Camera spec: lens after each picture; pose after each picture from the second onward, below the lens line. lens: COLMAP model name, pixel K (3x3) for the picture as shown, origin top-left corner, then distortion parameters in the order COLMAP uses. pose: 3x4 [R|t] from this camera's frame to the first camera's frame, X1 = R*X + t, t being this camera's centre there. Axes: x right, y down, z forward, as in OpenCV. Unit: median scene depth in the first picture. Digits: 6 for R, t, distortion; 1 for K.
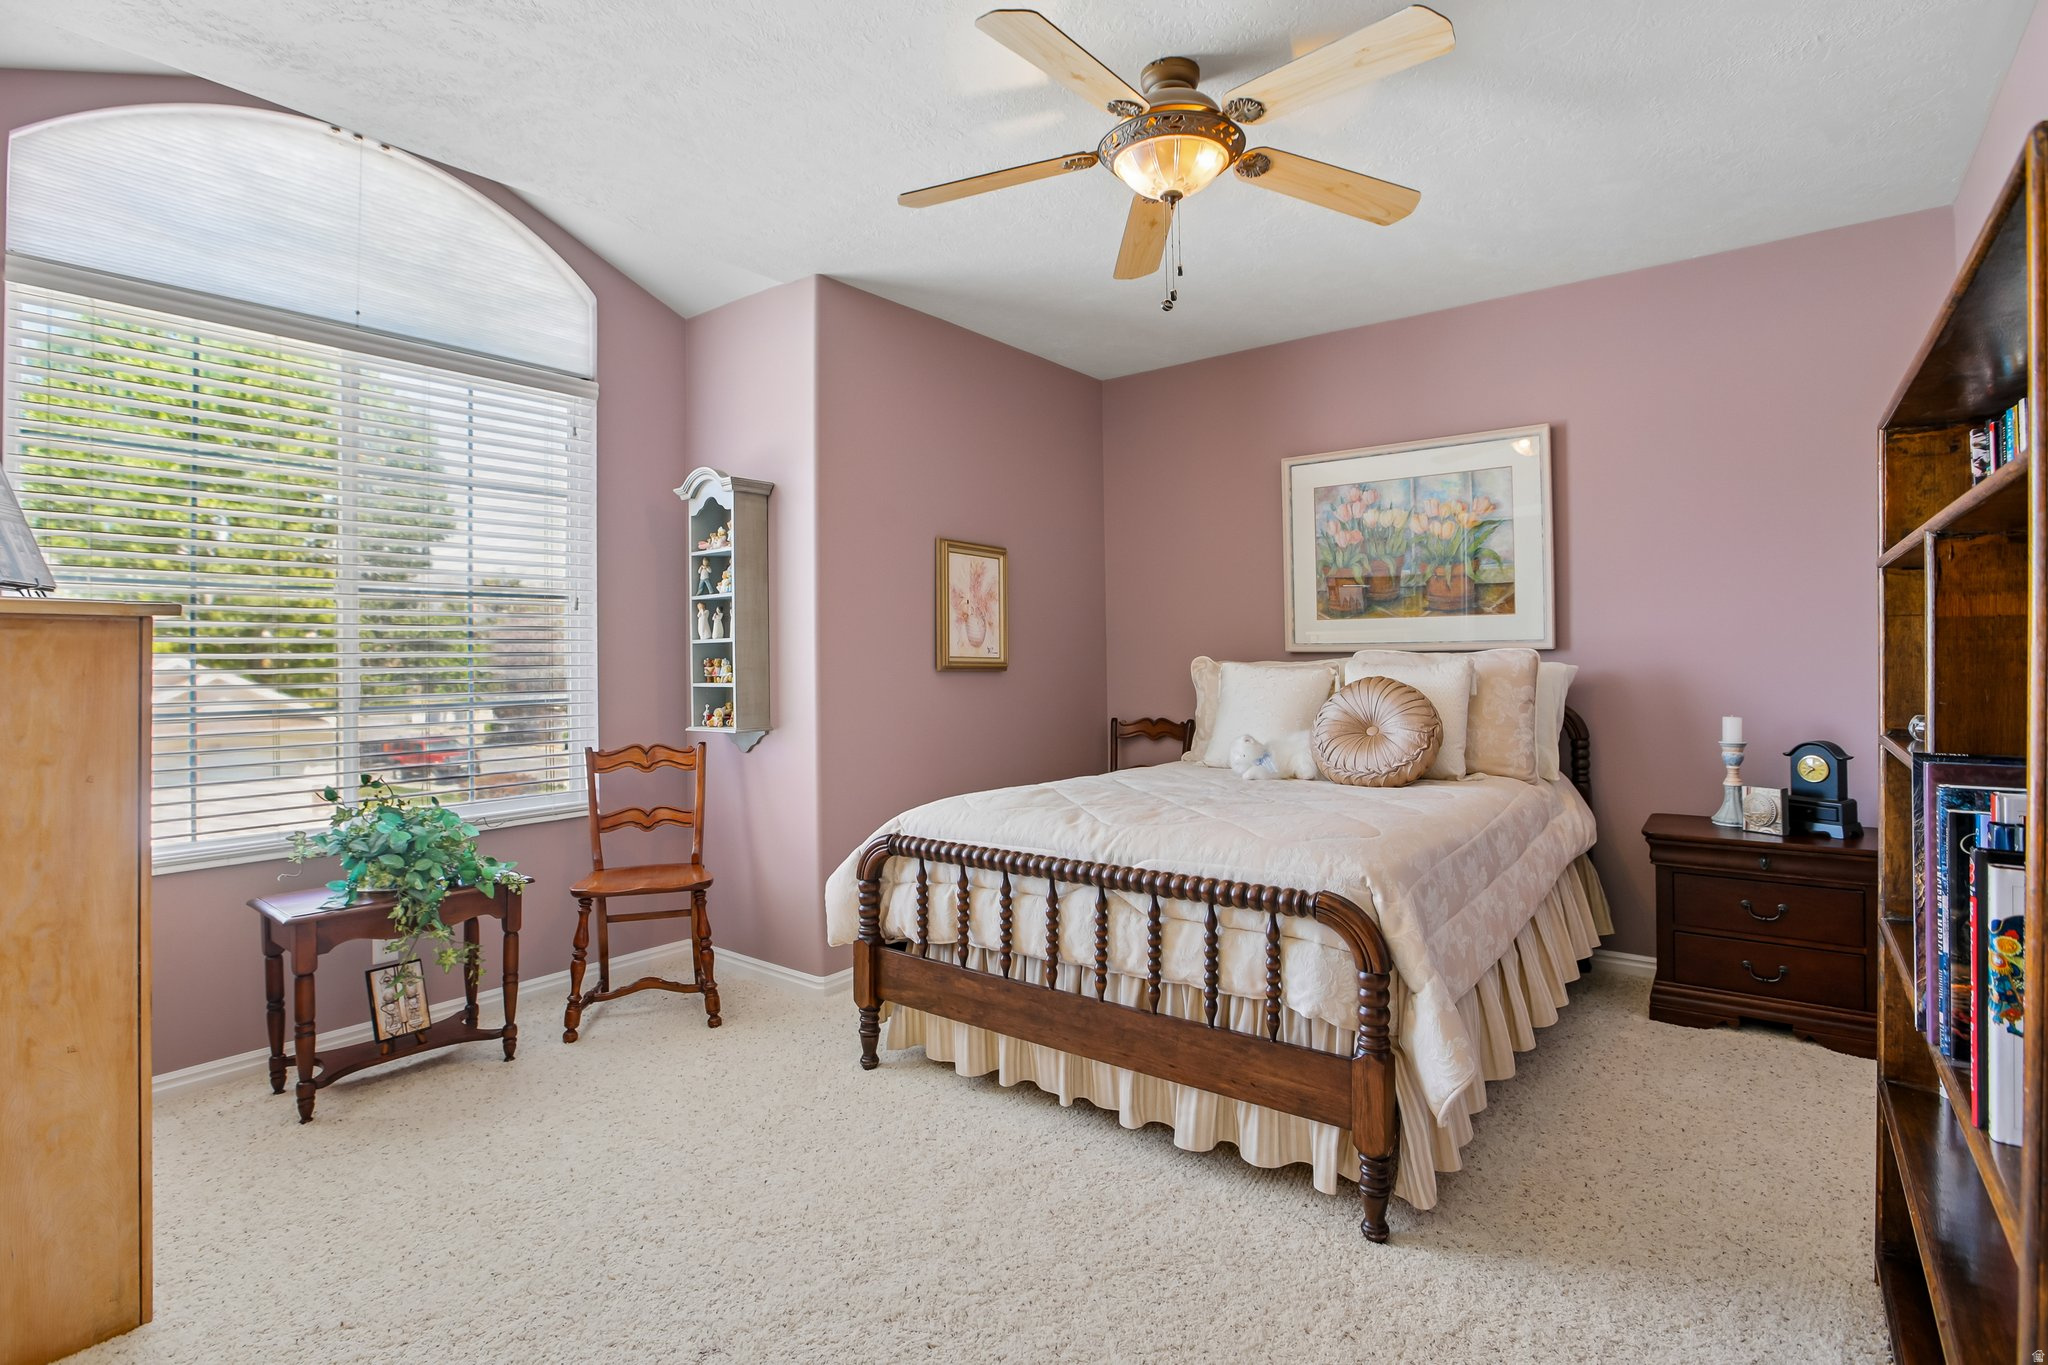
lens RADIAL K [[985.9, 0, 1017.9], [0, 985.9, 670.3], [0, 0, 1]] dist [-0.059842, 0.026972]
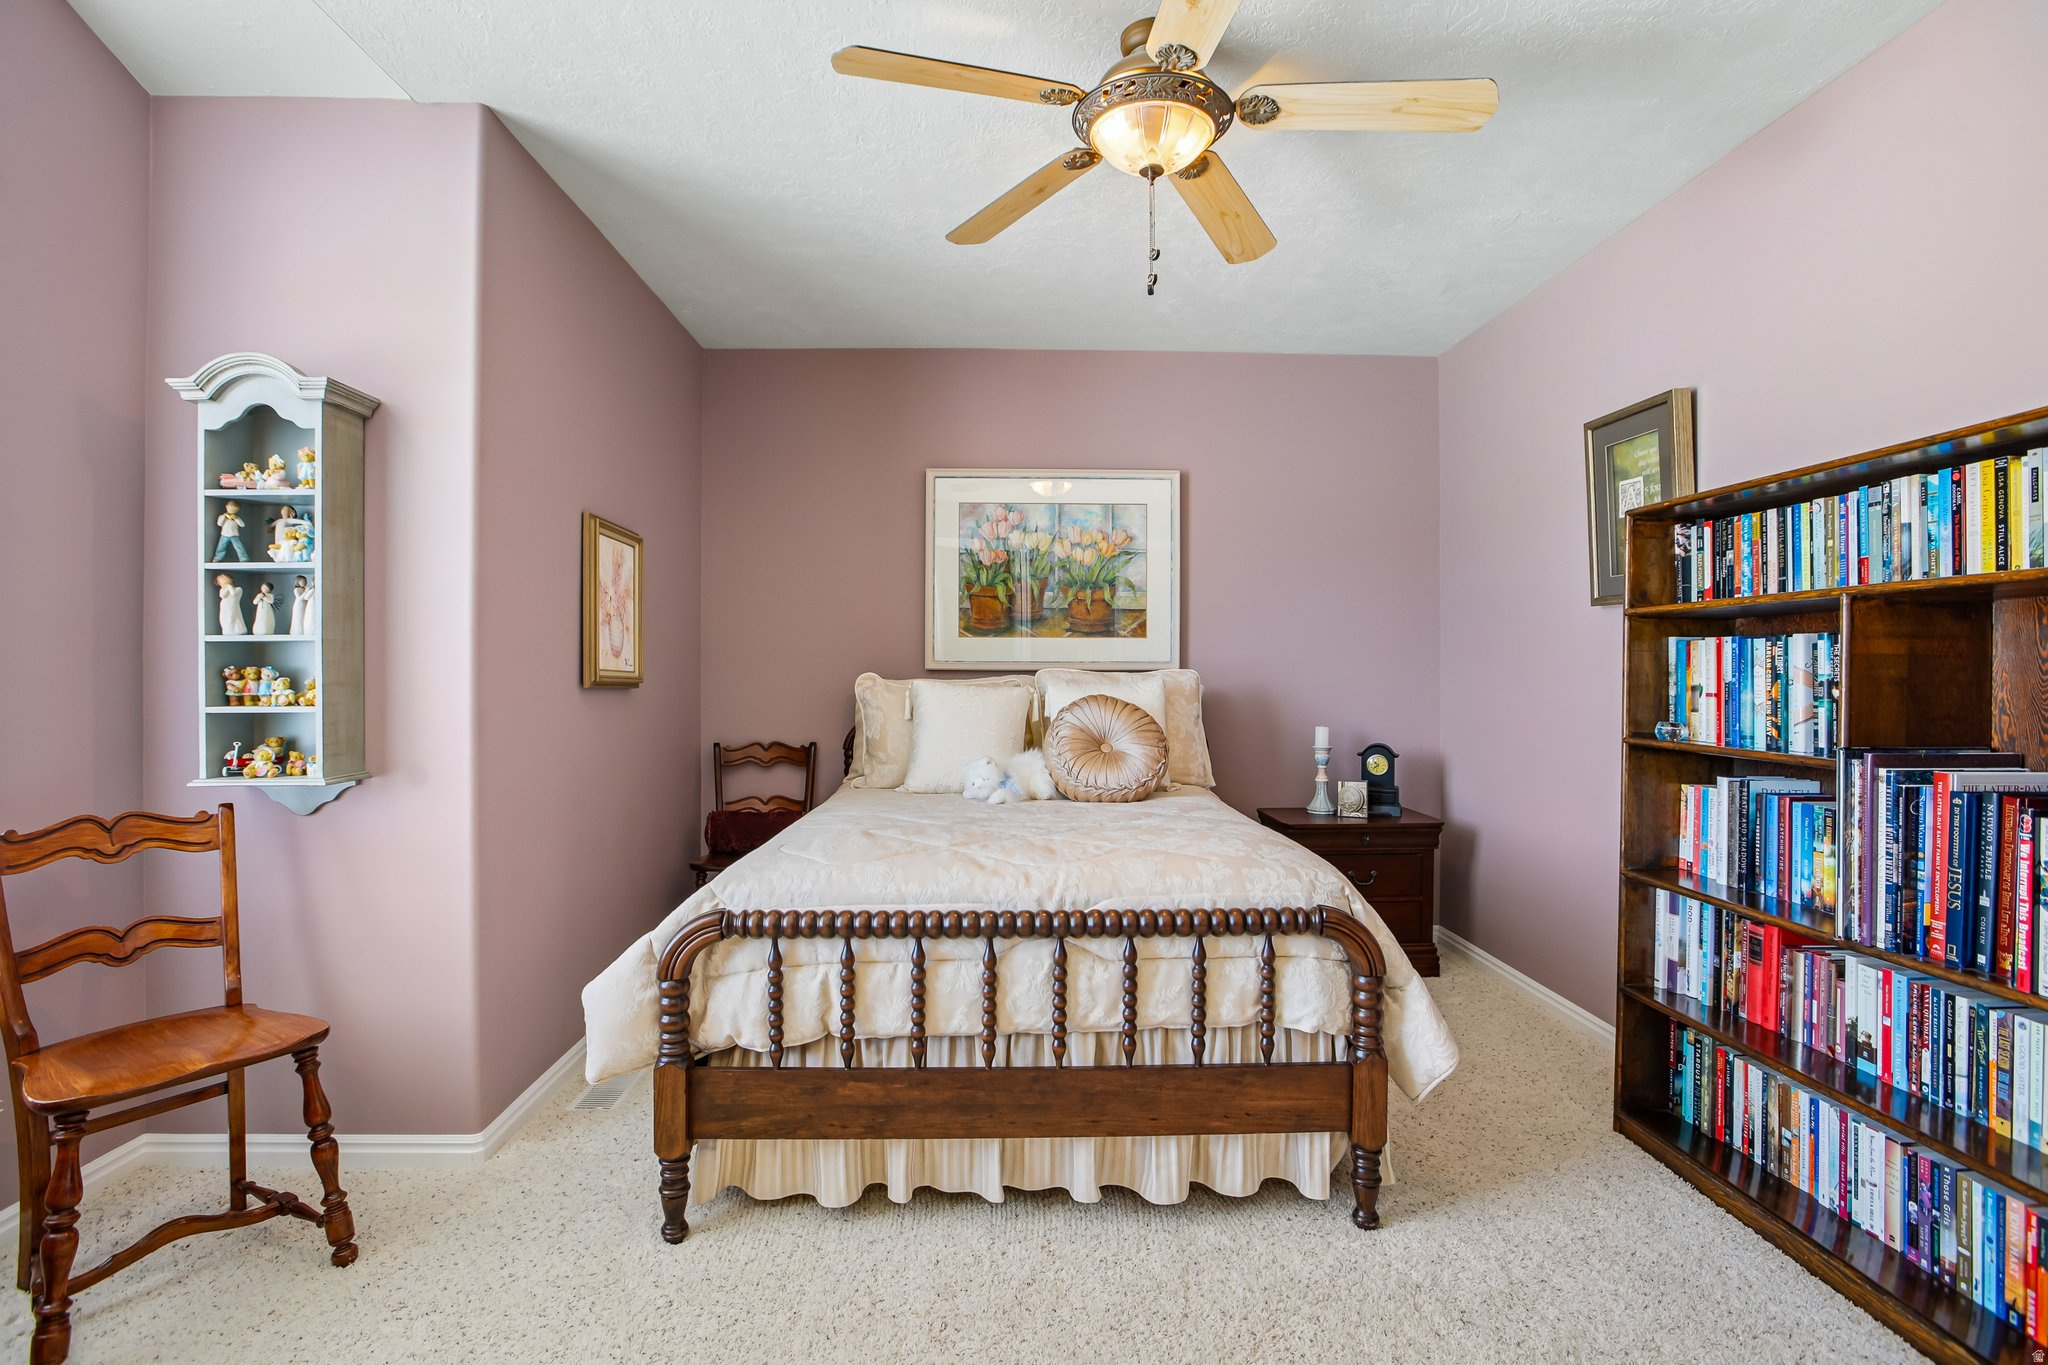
lens RADIAL K [[988.0, 0, 1023.5], [0, 988.0, 691.6], [0, 0, 1]] dist [-0.064855, 0.038235]
pose [[0.774344, 0.000395, 0.632764, -0.361041], [-0.002761, 0.999992, 0.002754, 0.000550], [-0.632758, -0.003880, 0.774340, 0.255252]]
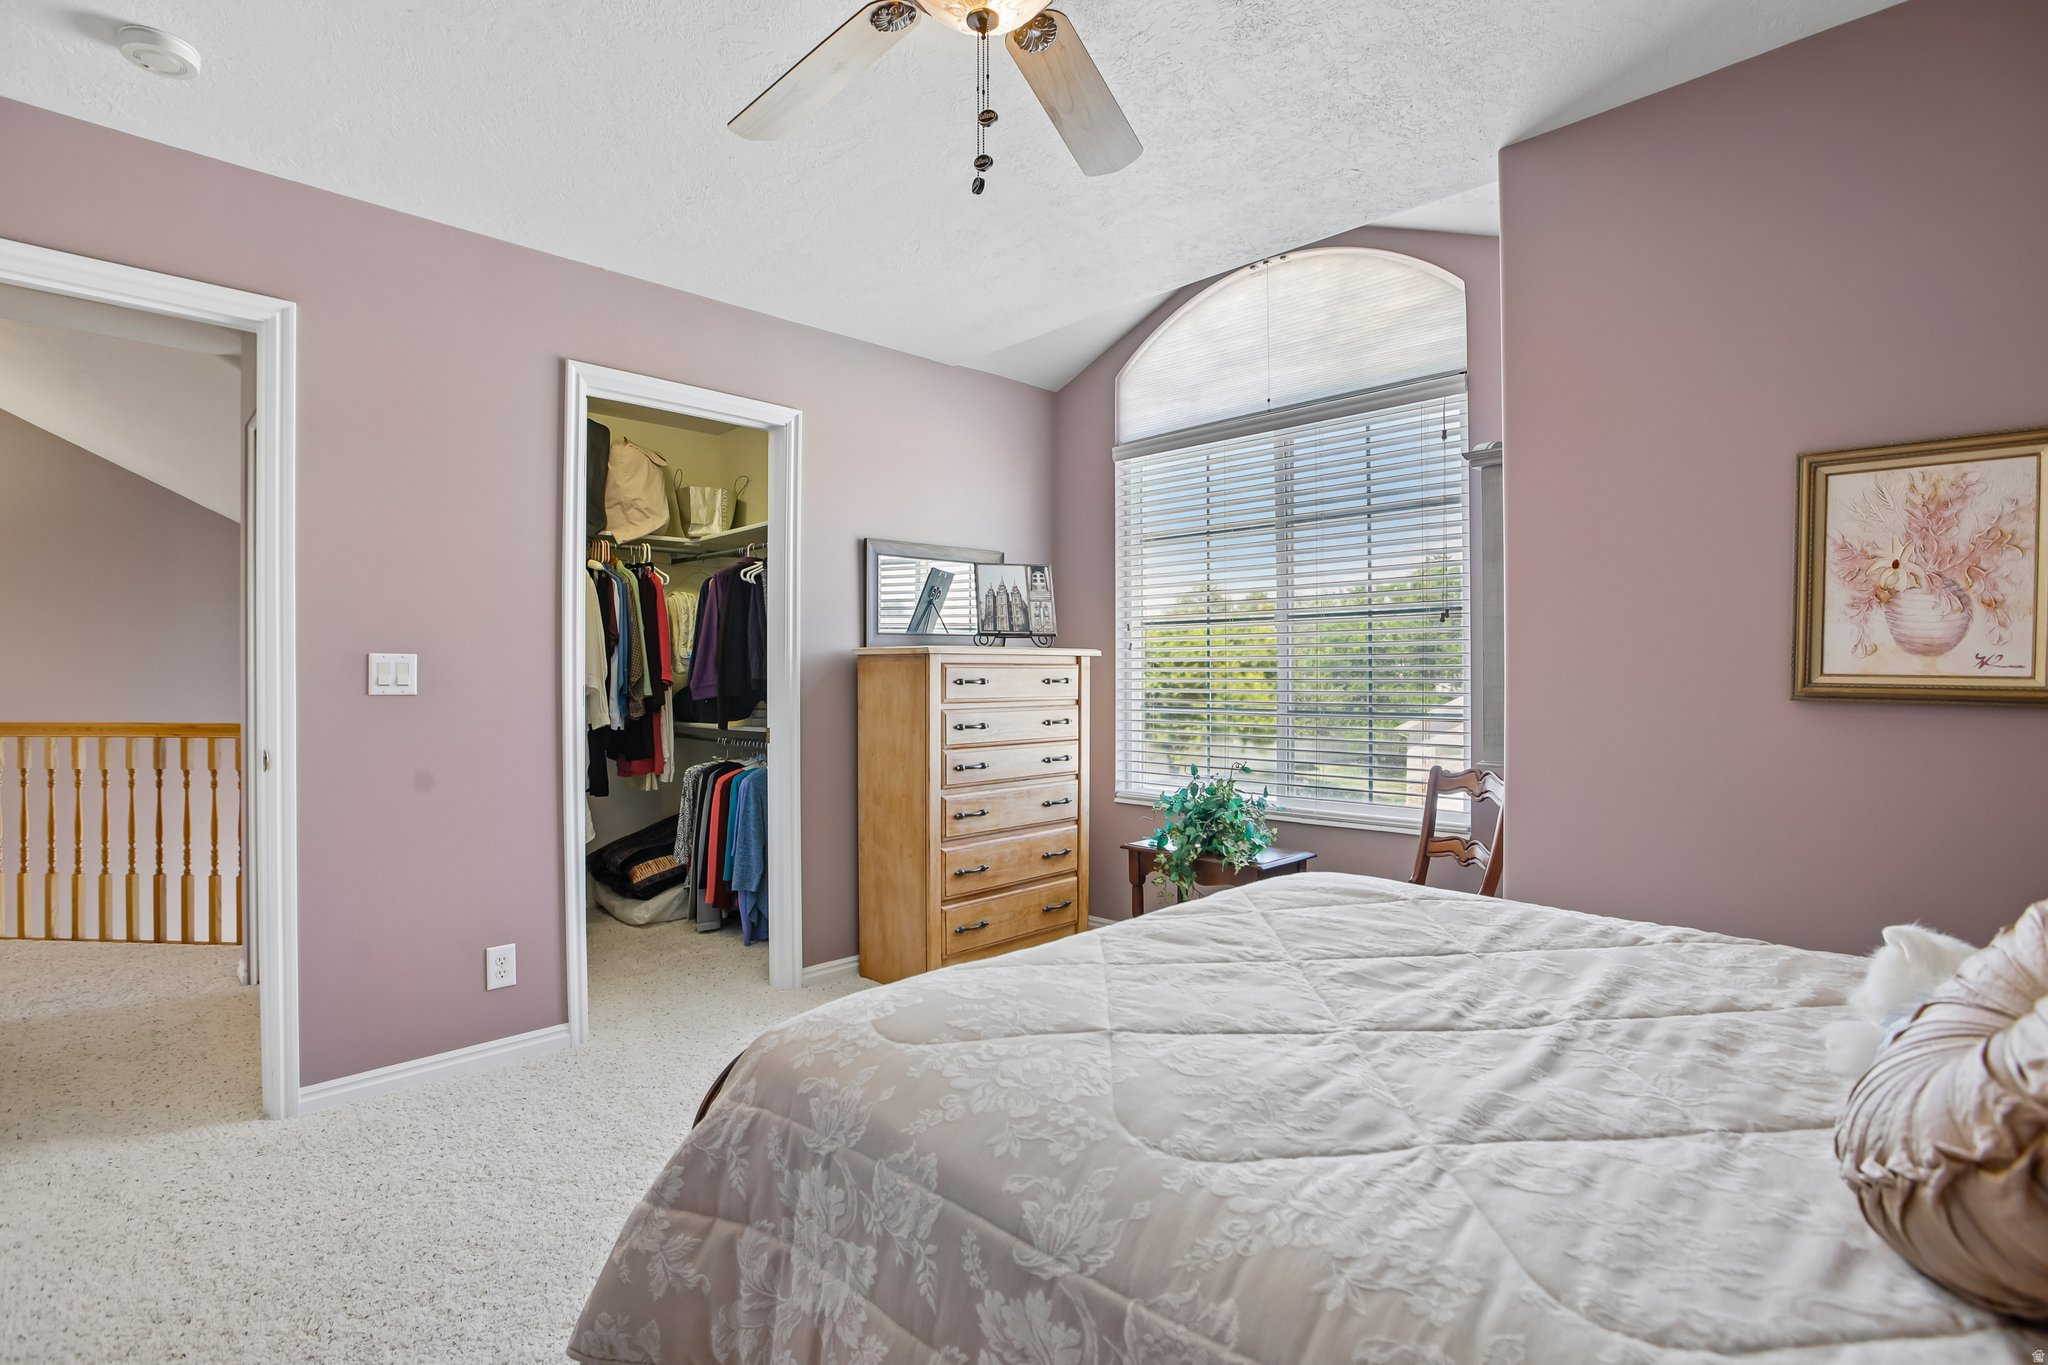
lens RADIAL K [[985.9, 0, 1017.9], [0, 985.9, 670.3], [0, 0, 1]] dist [-0.059842, 0.026972]
pose [[-0.134927, 0.010077, -0.990804, 0.611799], [-0.008636, 0.999898, 0.011345, -0.022570], [0.990818, 0.010087, -0.134826, 0.799142]]
